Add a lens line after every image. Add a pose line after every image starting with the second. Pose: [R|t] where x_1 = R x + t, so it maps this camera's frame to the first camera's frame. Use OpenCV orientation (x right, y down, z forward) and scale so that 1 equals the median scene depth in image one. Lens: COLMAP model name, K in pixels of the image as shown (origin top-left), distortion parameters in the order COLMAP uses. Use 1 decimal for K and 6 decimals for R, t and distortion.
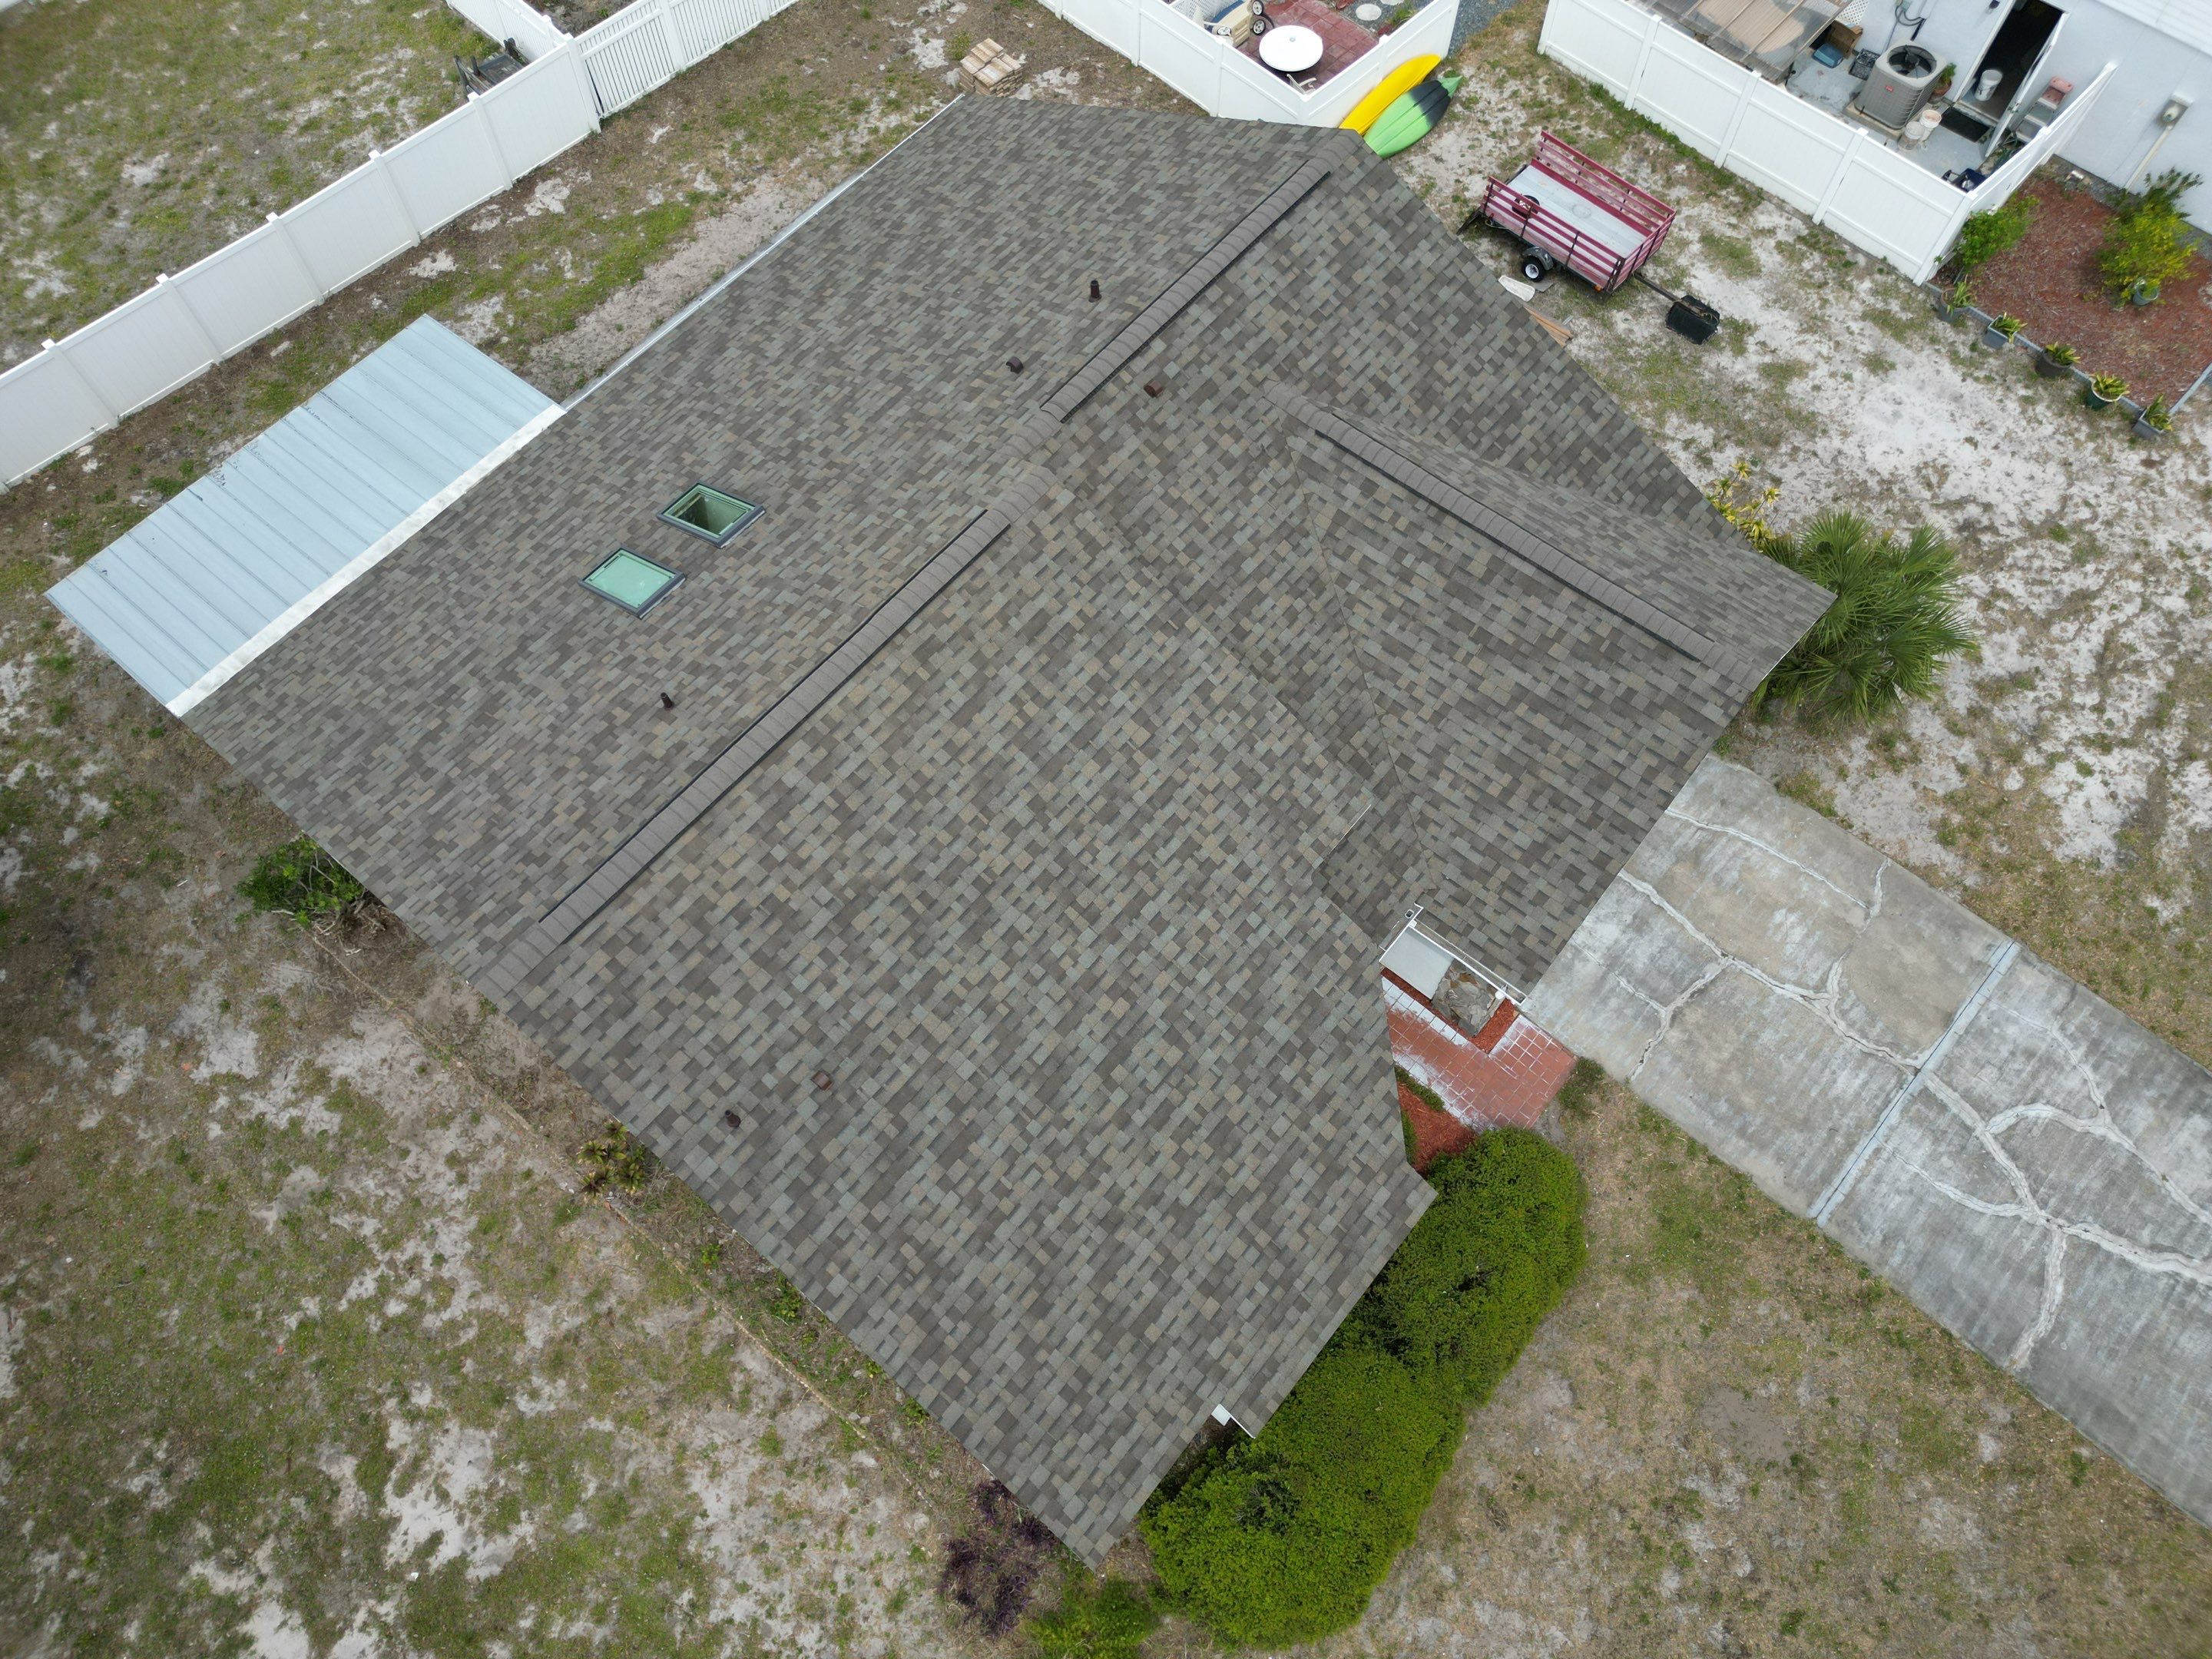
lens RADIAL K [[1544.2, 0, 1084.9], [0, 1544.2, 830.2], [0, 0, 1]] dist [0.069564, -0.063777]
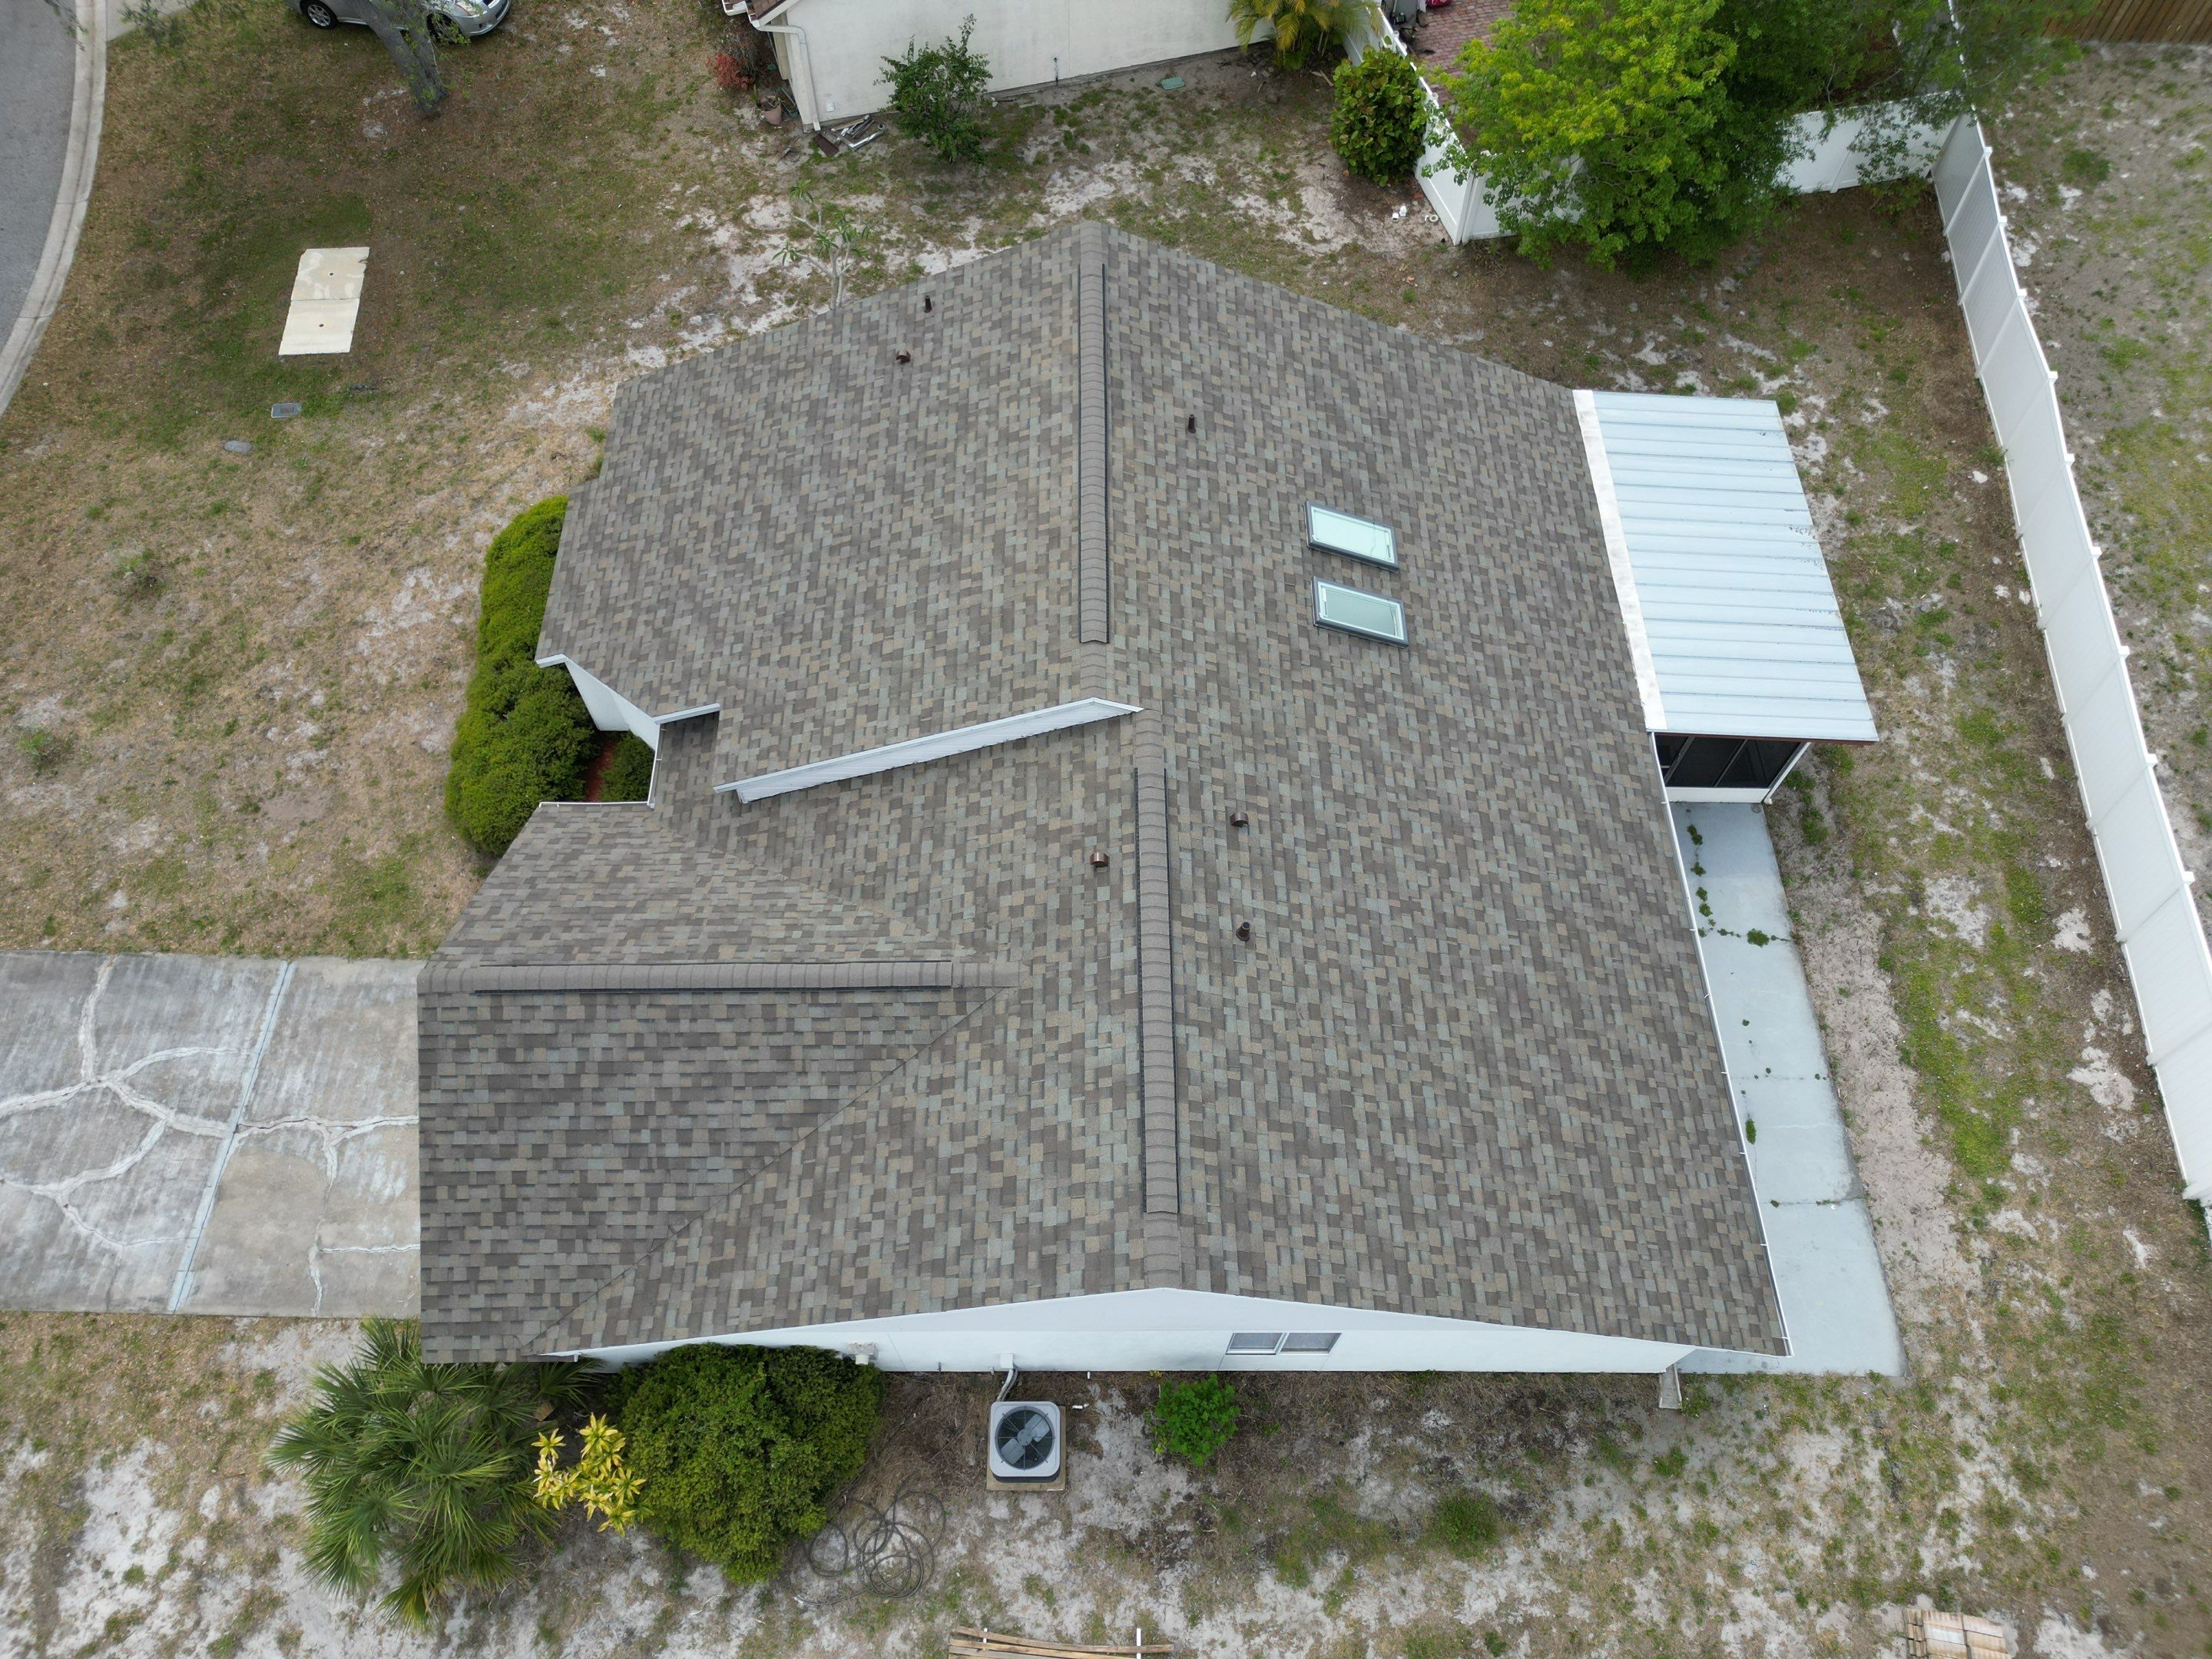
lens RADIAL K [[1544.2, 0, 1085.9], [0, 1544.2, 833.6], [0, 0, 1]] dist [0.069564, -0.063777]
pose [[-0.761255, 0.571152, -0.307043, 0.300134], [-0.574328, -0.374028, 0.728183, -0.871548], [0.301061, 0.730677, 0.612759, 0.368058]]
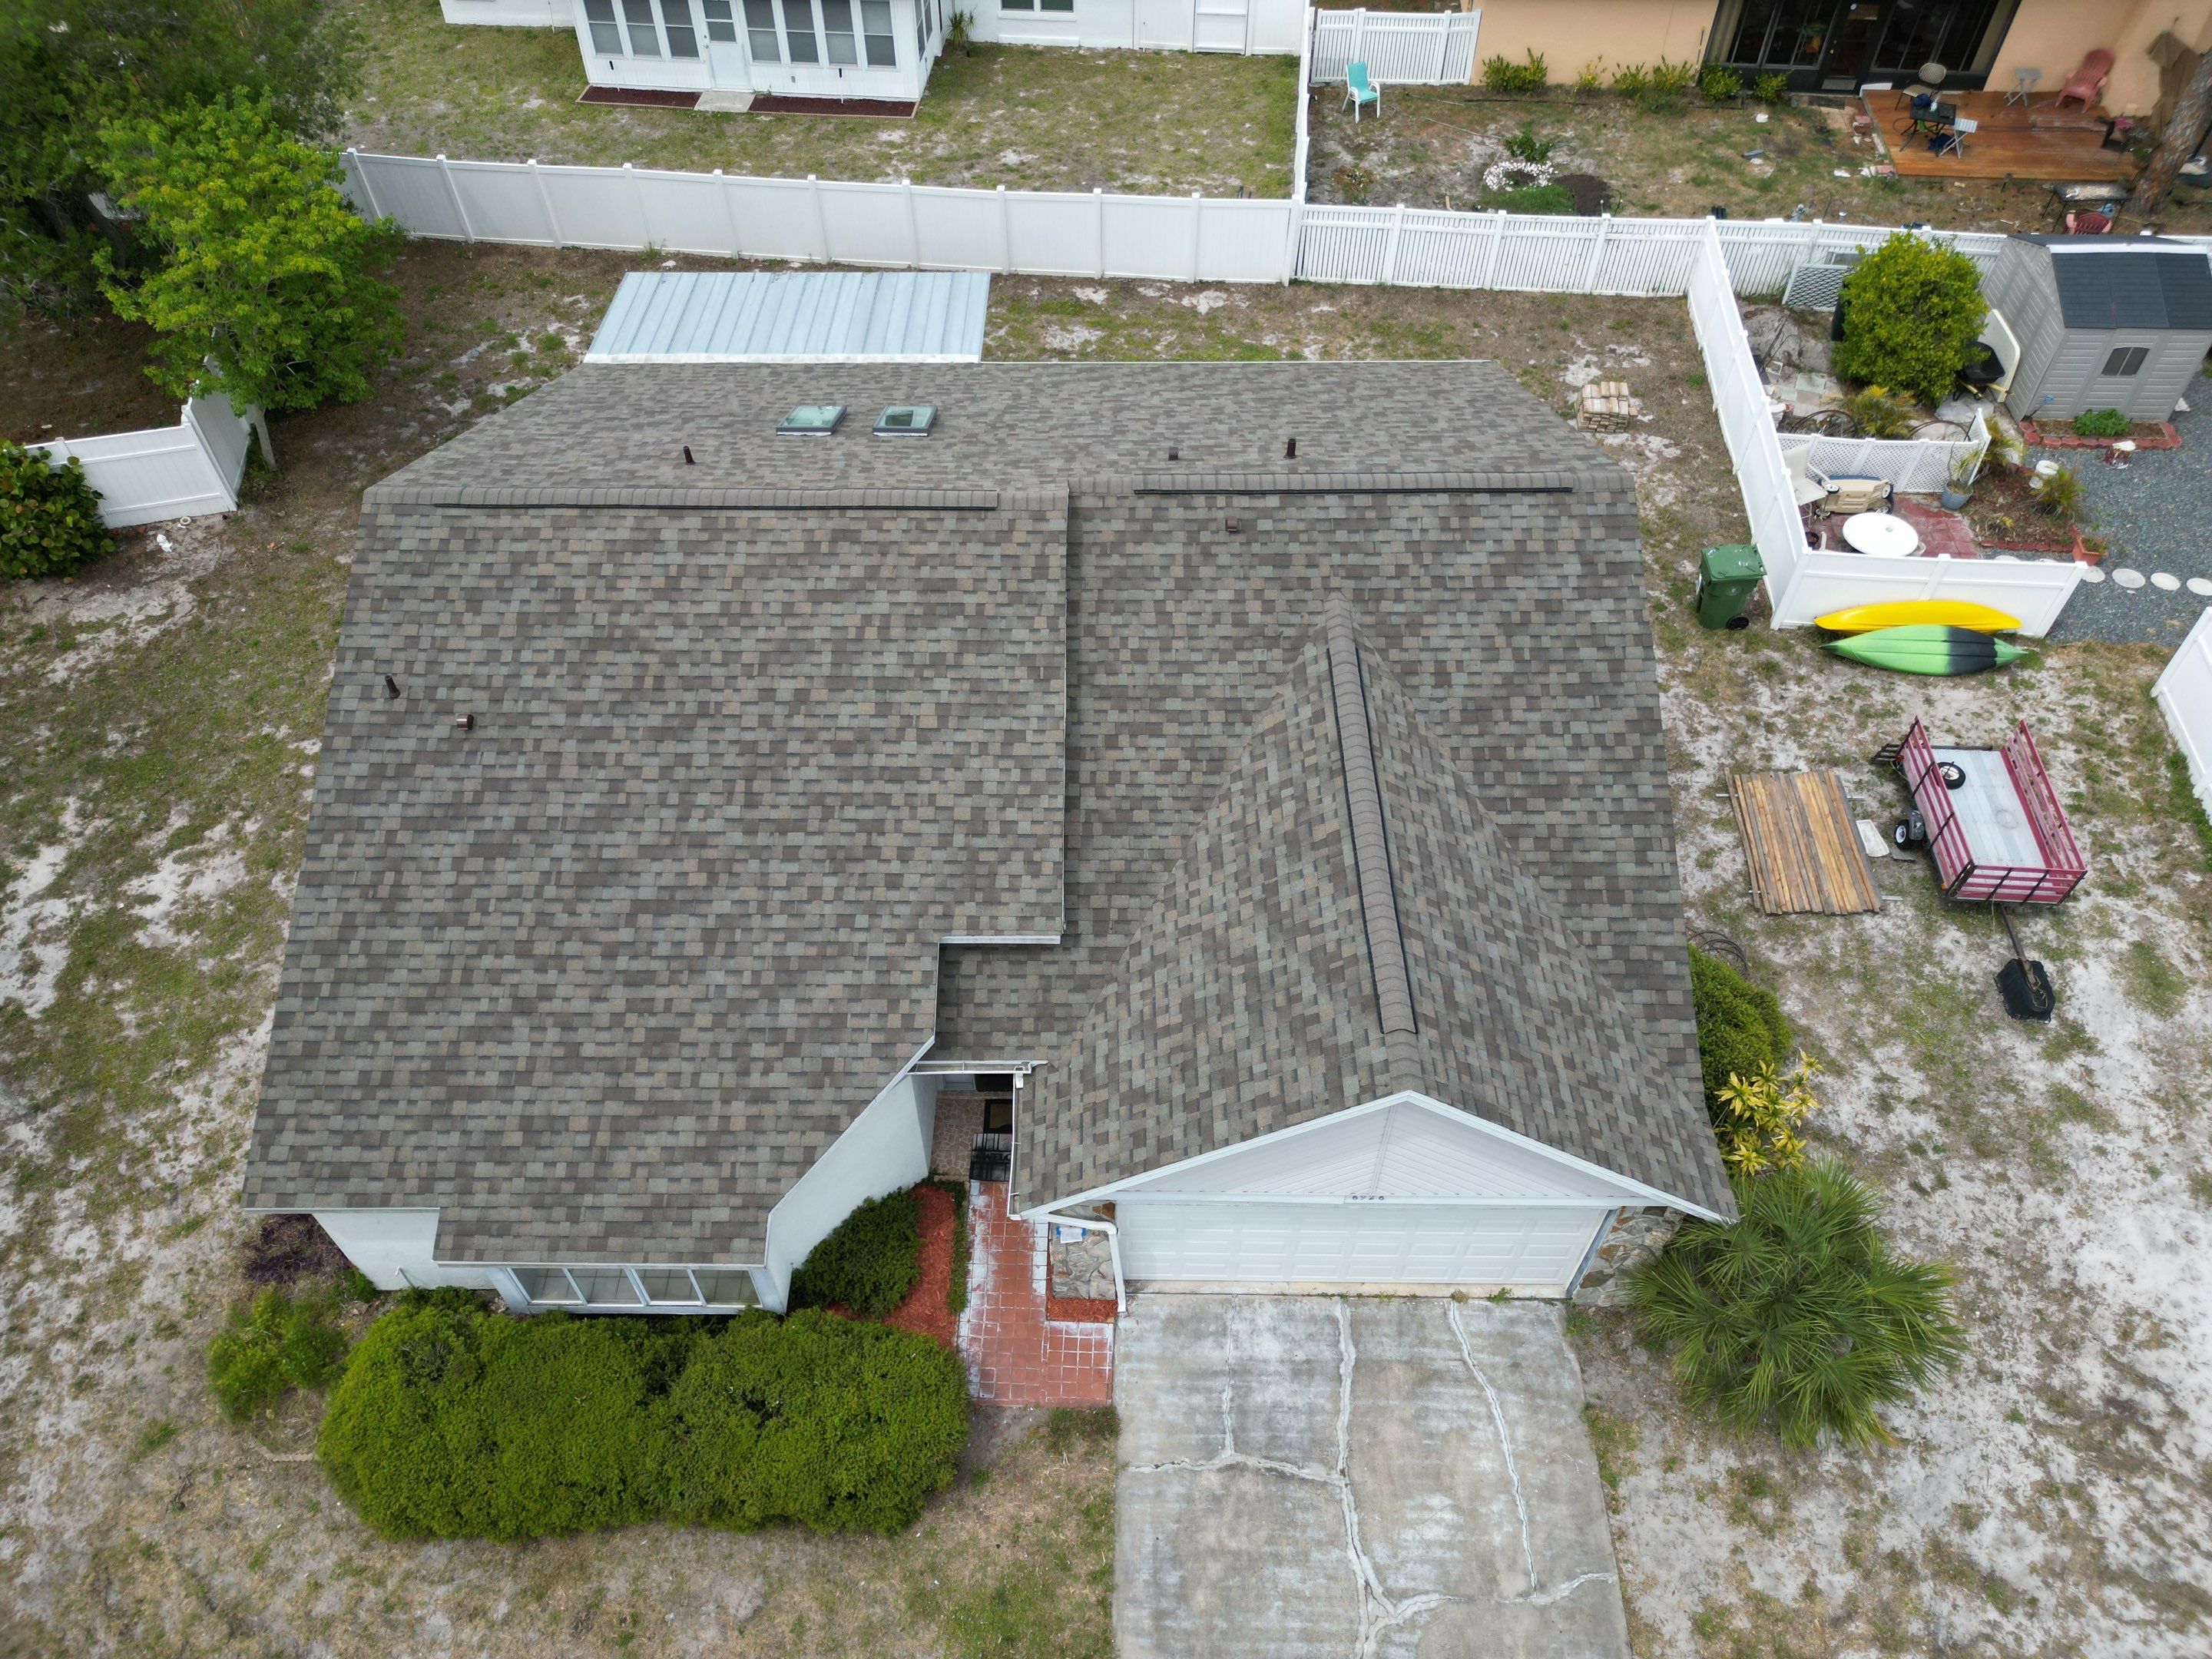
lens RADIAL K [[1544.2, 0, 1085.5], [0, 1544.2, 832.0], [0, 0, 1]] dist [0.069564, -0.063777]
pose [[0.637715, 0.594244, -0.490095, 0.535462], [-0.690982, 0.722503, -0.023071, -0.047736], [0.340386, 0.353360, 0.871364, 0.152892]]
